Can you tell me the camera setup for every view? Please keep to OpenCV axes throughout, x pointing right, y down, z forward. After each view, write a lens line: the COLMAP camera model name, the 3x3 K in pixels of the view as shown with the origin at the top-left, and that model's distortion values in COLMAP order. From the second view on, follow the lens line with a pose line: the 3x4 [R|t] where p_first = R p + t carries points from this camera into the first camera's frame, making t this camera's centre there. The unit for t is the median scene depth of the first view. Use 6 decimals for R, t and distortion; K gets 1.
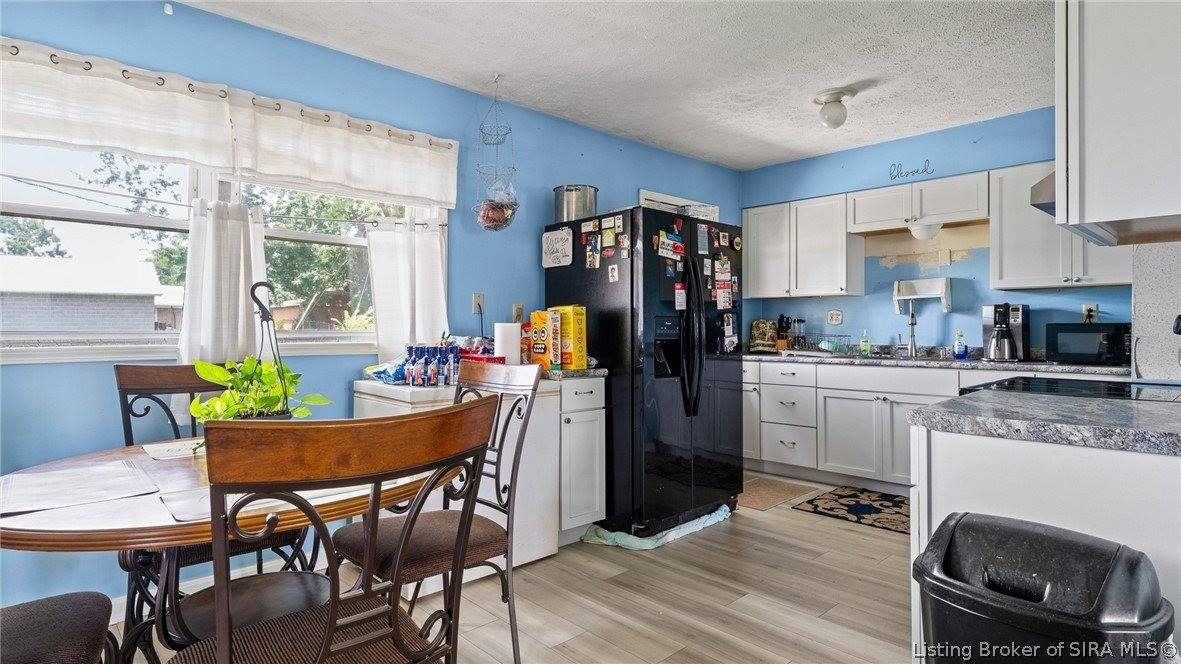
lens RADIAL K [[634.1, 0, 590.5], [0, 634.1, 327.4], [0, 0, 1]] dist [0.000030, 0.000008]
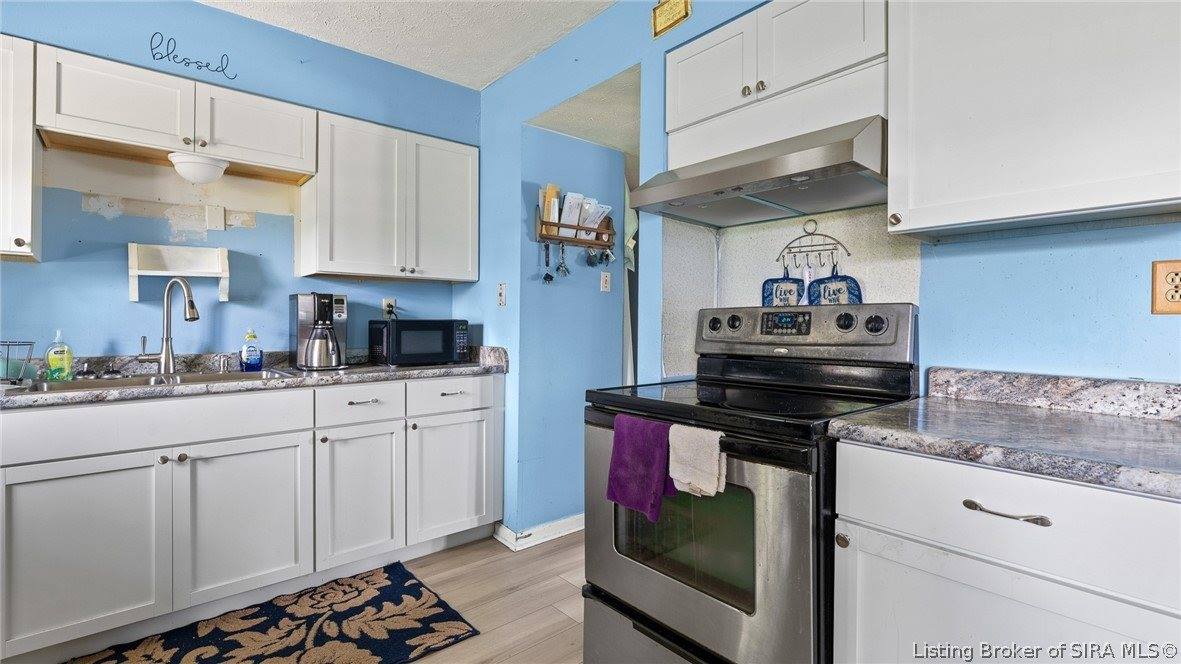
lens RADIAL K [[534.1, 0, 590.4], [0, 534.1, 323.5], [0, 0, 1]] dist [0.002100, 0.000161]
pose [[0.040708, 0.001041, 0.999171, 0.024971], [-0.000564, 0.999999, -0.001019, -0.000489], [-0.999171, -0.000522, 0.040709, 0.626819]]
